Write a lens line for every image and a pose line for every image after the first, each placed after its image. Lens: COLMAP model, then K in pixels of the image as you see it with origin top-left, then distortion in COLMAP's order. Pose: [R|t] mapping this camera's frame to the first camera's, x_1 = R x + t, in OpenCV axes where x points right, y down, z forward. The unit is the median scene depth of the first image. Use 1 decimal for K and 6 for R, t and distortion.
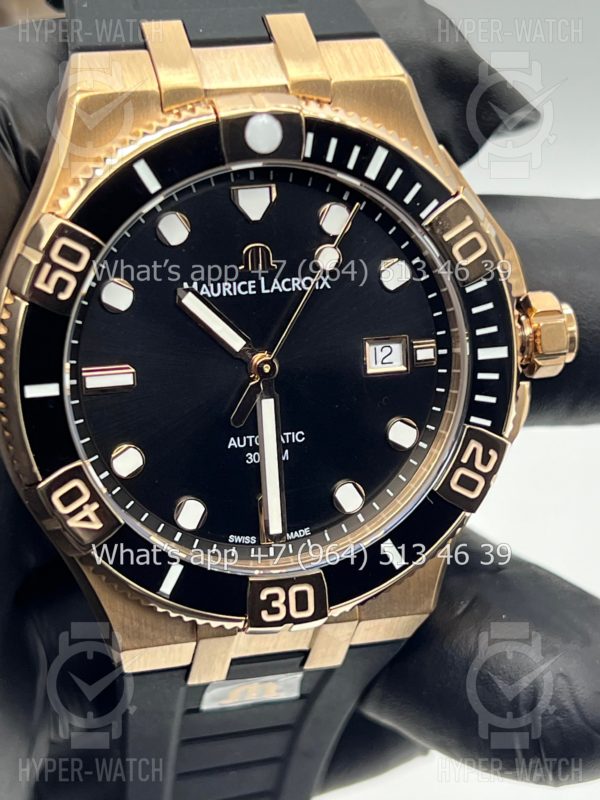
lens RADIAL K [[1880.6, 0, 300.0], [0, 1880.6, 400.0], [0, 0, 1]] dist [0.241870, -0.075277]
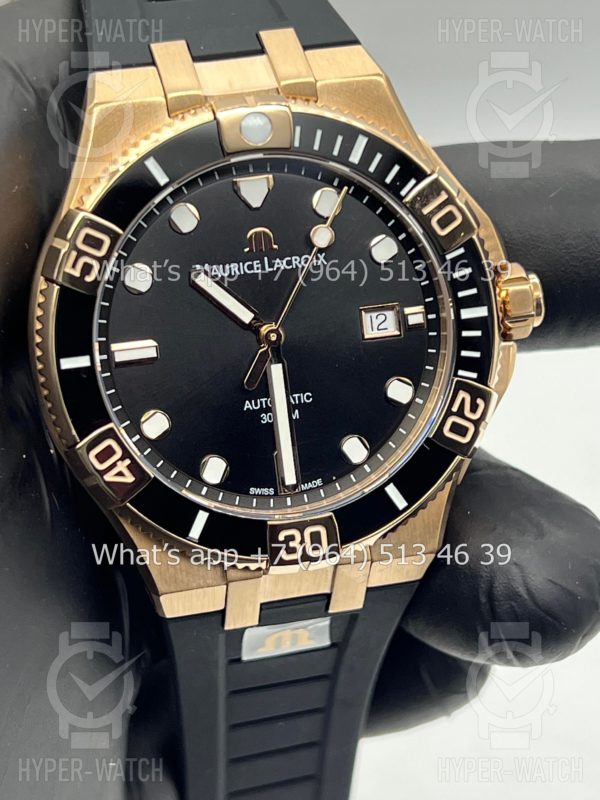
lens RADIAL K [[1880.6, 0, 300.0], [0, 1880.6, 400.0], [0, 0, 1]] dist [0.241870, -0.075277]
pose [[0.996727, -0.057449, -0.056878, 0.060216], [0.054321, 0.997002, -0.055107, 0.084139], [0.059874, 0.051837, 0.996859, -0.125991]]
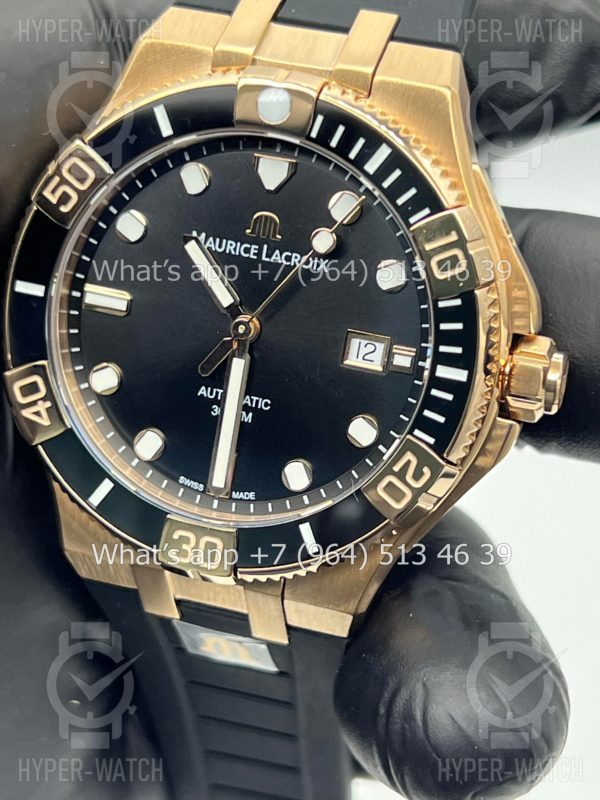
lens RADIAL K [[1880.6, 0, 300.0], [0, 1880.6, 400.0], [0, 0, 1]] dist [0.241870, -0.075277]
pose [[0.867723, 0.262181, -0.422277, 0.460610], [-0.284360, 0.958656, 0.010884, 0.000541], [0.407672, 0.110634, 0.906401, 0.068177]]
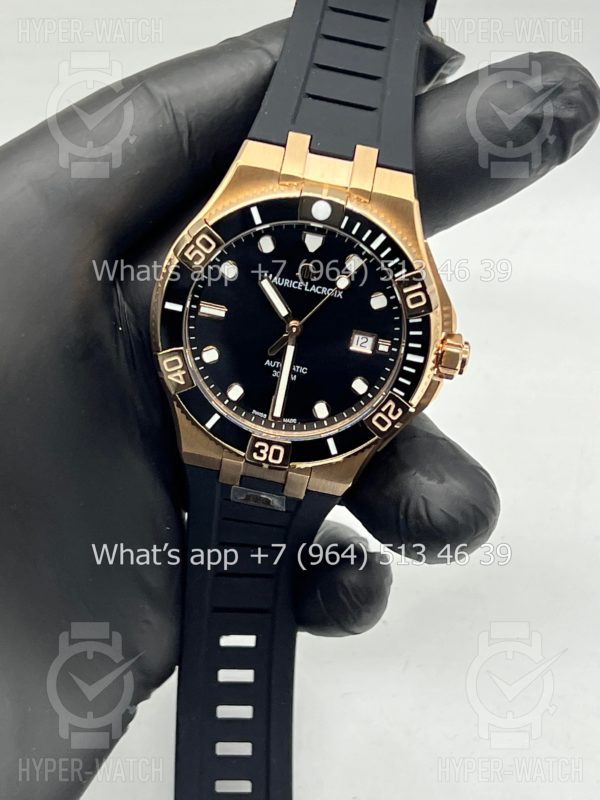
lens RADIAL K [[1765.5, 0, 300.0], [0, 1765.5, 400.0], [0, 0, 1]] dist [0.229787, 0.006530]
pose [[0.932988, 0.302465, -0.195061, 0.347701], [-0.291548, 0.952935, 0.083151, -0.097150], [0.211030, -0.020710, 0.977260, -0.704384]]
